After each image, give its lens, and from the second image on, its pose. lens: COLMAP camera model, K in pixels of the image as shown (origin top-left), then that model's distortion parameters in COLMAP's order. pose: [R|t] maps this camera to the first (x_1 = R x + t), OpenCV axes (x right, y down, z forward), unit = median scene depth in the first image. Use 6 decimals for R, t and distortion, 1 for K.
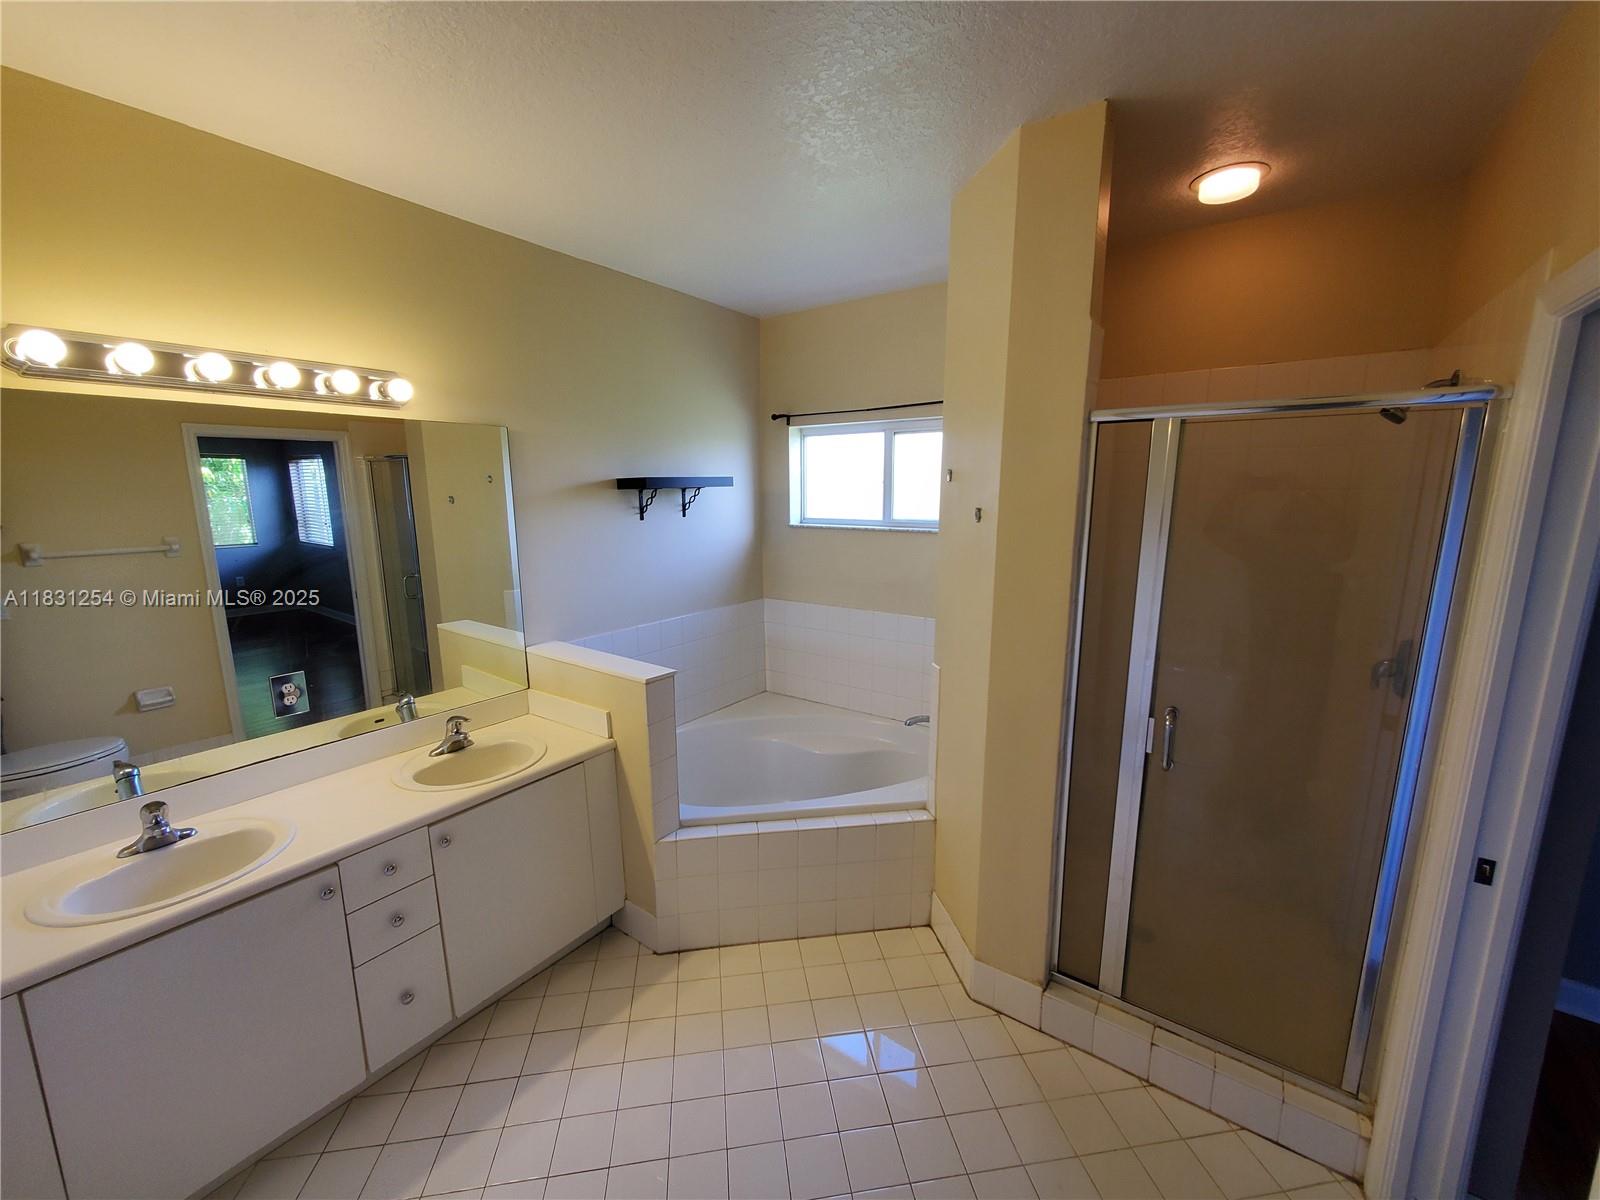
lens RADIAL K [[630.7, 0, 798.3], [0, 630.7, 599.7], [0, 0, 1]] dist [0.003795, -0.000317]
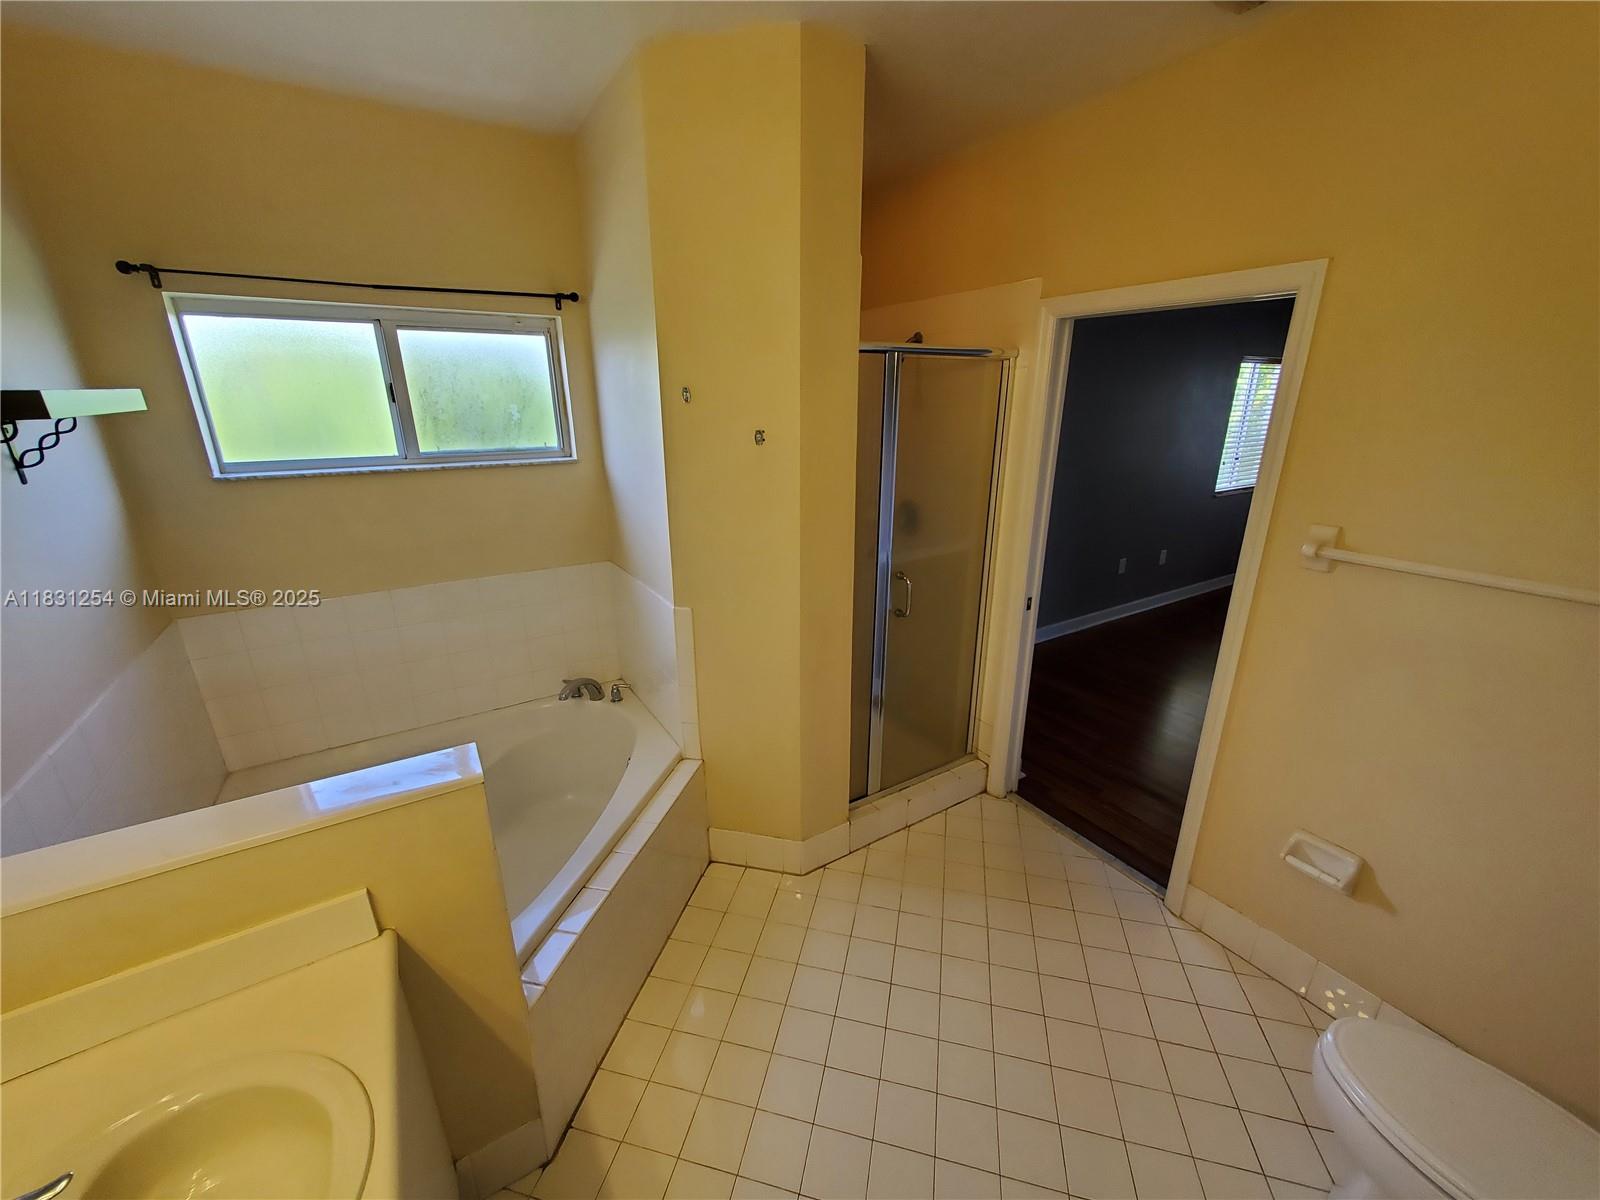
lens RADIAL K [[630.7, 0, 797.2], [0, 630.7, 599.9], [0, 0, 1]] dist [0.003795, -0.000317]
pose [[0.381534, -0.278850, 0.881291, -0.362741], [0.164471, 0.958678, 0.232133, -0.063823], [-0.909605, 0.056380, 0.411631, 0.321074]]
